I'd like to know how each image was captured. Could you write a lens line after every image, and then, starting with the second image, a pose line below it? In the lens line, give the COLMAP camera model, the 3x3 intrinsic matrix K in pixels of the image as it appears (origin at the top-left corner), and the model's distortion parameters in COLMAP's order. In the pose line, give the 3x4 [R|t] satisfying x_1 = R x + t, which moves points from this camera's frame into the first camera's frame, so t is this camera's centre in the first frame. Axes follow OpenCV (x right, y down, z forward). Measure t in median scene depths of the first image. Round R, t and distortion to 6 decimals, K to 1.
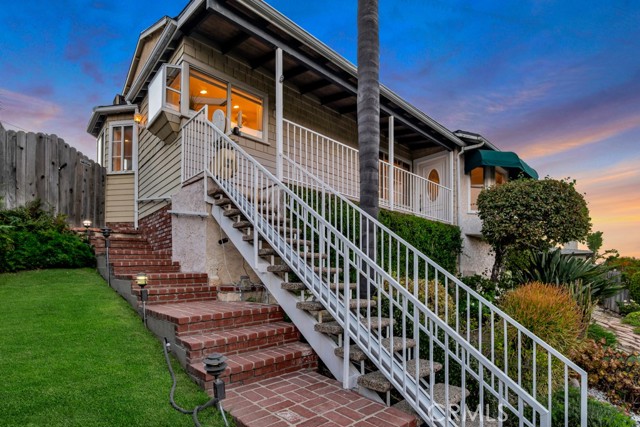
lens RADIAL K [[294.9, 0, 312.1], [0, 294.9, 261.5], [0, 0, 1]] dist [-0.001415, -0.000075]
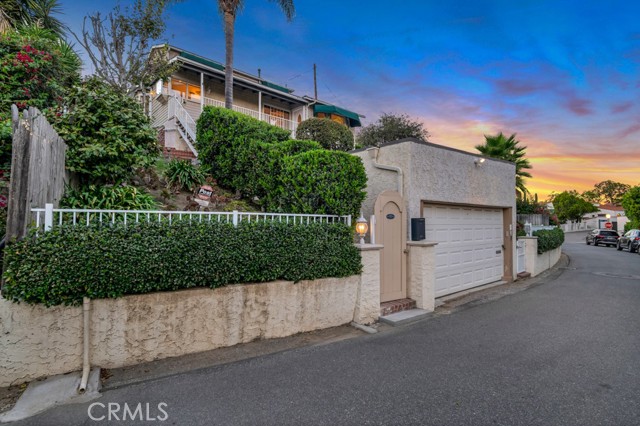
lens RADIAL K [[313.6, 0, 320.7], [0, 313.6, 214.2], [0, 0, 1]] dist [0.001546, 0.000046]
pose [[0.999911, 0.004163, -0.012677, 1.041921], [-0.004083, 0.999971, 0.006358, 0.607213], [0.012703, -0.006306, 0.999899, -1.958012]]
